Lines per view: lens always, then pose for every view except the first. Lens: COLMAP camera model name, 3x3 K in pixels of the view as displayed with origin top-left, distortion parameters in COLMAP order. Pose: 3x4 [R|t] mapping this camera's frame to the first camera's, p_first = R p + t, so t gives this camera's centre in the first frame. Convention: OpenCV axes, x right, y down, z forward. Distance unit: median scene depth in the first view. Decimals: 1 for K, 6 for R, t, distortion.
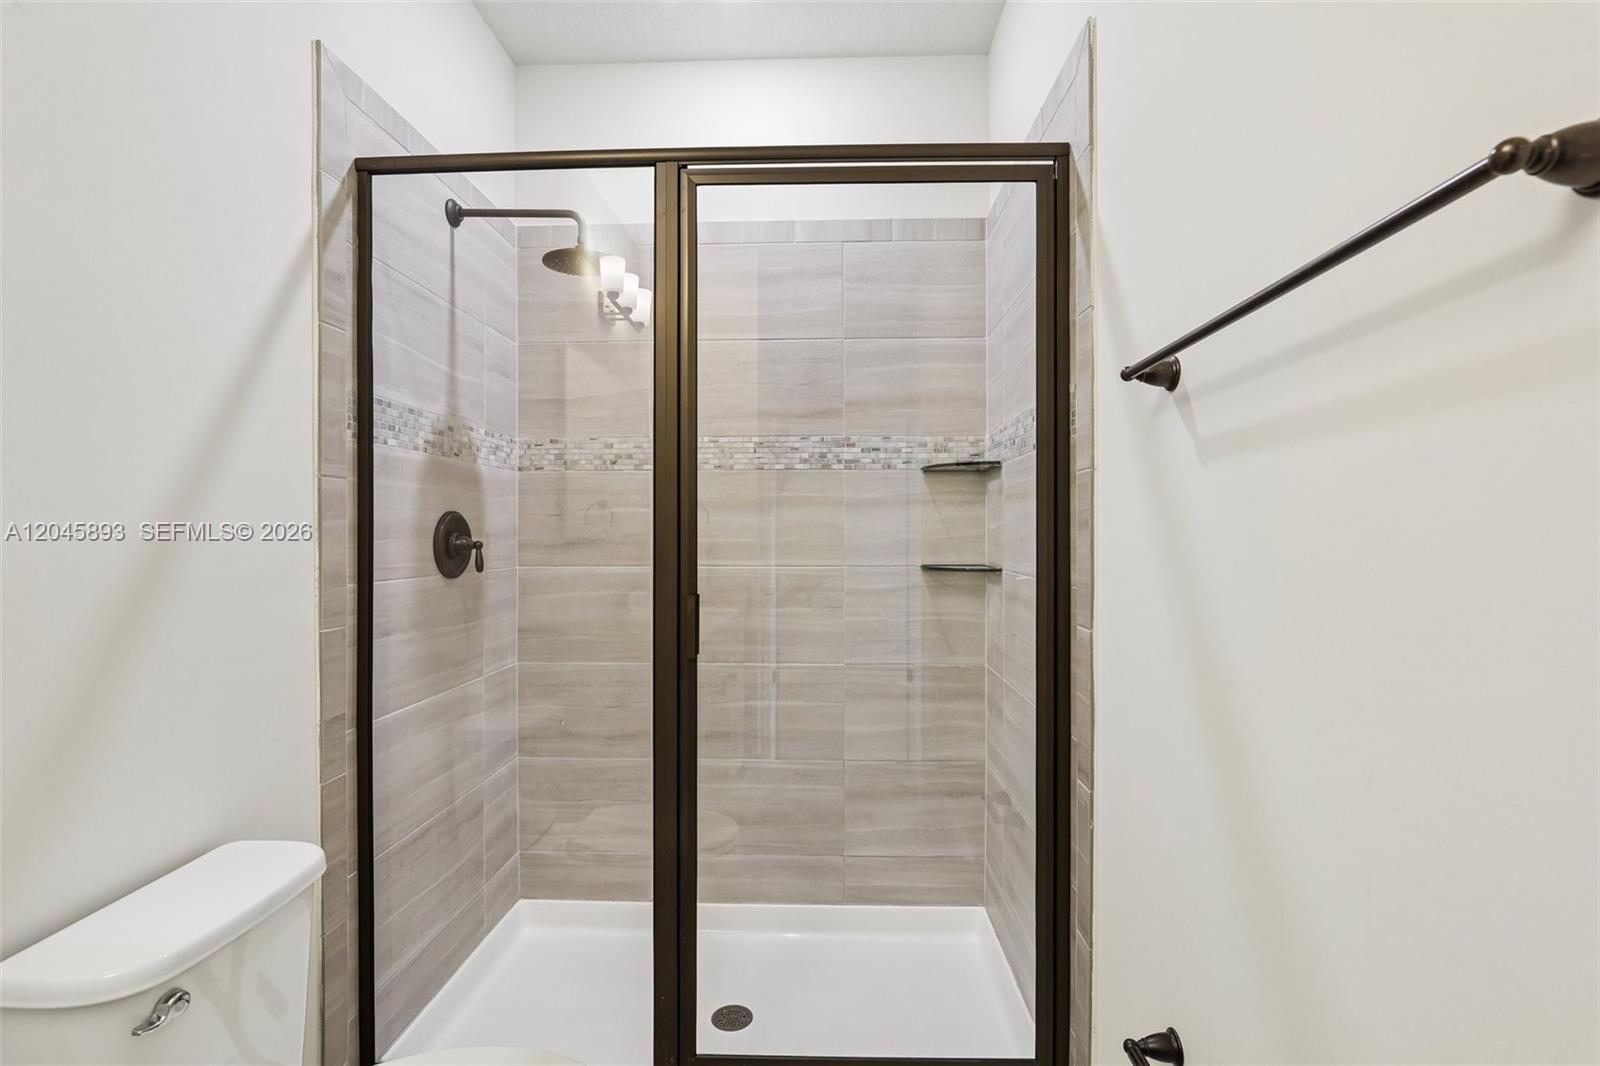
lens RADIAL K [[738.9, 0, 818.0], [0, 738.9, 531.1], [0, 0, 1]] dist [-0.026220, 0.005373]
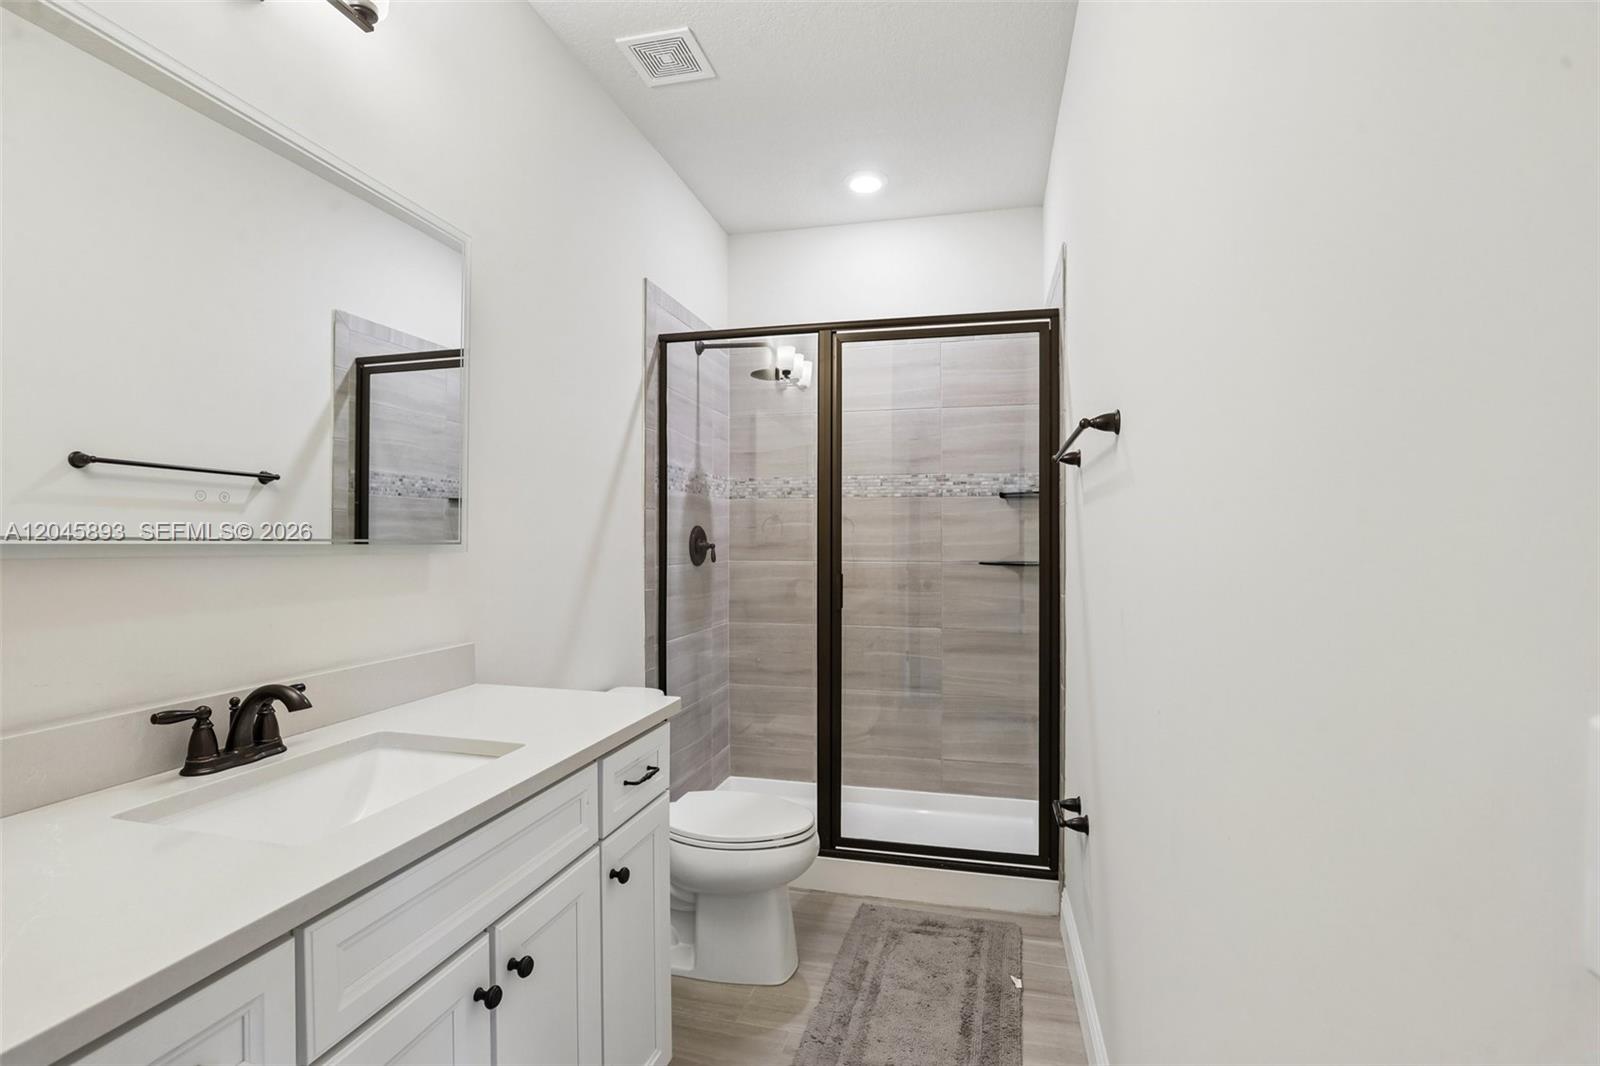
lens RADIAL K [[738.9, 0, 805.5], [0, 738.9, 528.2], [0, 0, 1]] dist [-0.026220, 0.005373]
pose [[0.975678, -0.000610, -0.219206, 0.099677], [-0.002185, 0.999919, -0.012504, -0.000924], [0.219196, 0.012679, 0.975599, -0.535014]]
